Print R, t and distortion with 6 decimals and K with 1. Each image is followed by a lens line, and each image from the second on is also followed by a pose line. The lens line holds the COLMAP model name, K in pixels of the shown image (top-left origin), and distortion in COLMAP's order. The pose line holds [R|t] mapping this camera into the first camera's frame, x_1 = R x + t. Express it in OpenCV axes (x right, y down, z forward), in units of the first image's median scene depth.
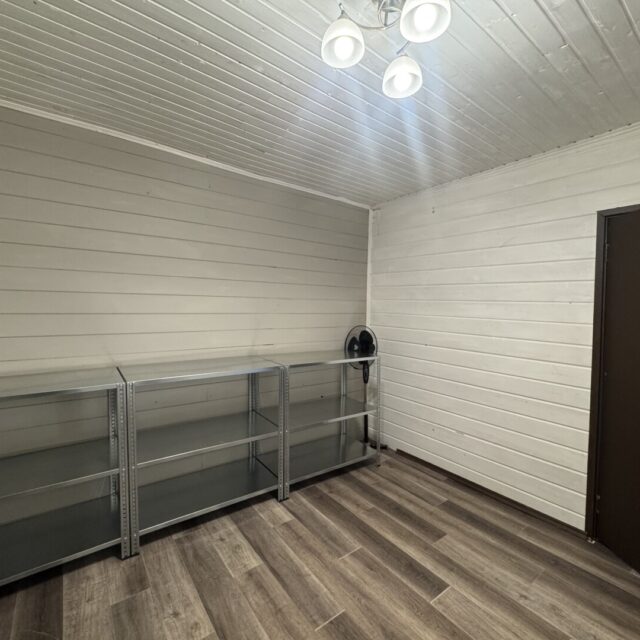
lens RADIAL K [[341.8, 0, 320.0], [0, 341.8, 320.0], [0, 0, 1]] dist [-0.000792, -0.001151]
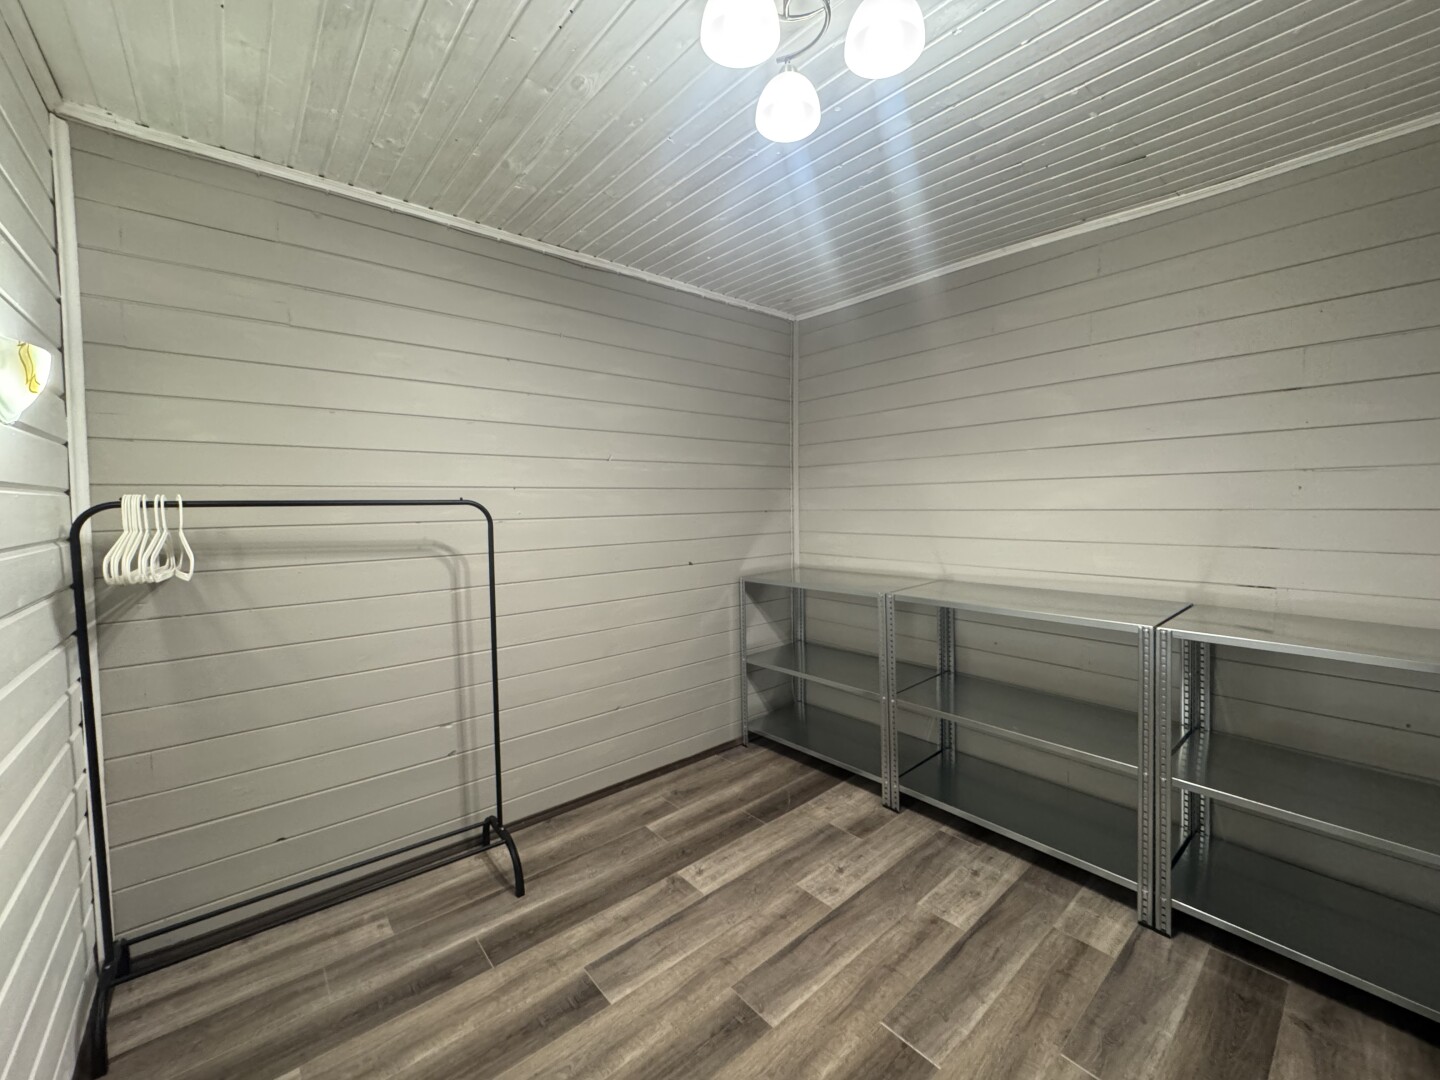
lens RADIAL K [[584.7, 0, 720.0], [0, 584.7, 540.0], [0, 0, 1]] dist [-0.000442, -0.000027]
pose [[0.053540, 0.050318, -0.997297, 0.784691], [-0.016455, 0.998638, 0.049503, -0.010607], [0.998430, 0.013760, 0.054295, 0.508300]]
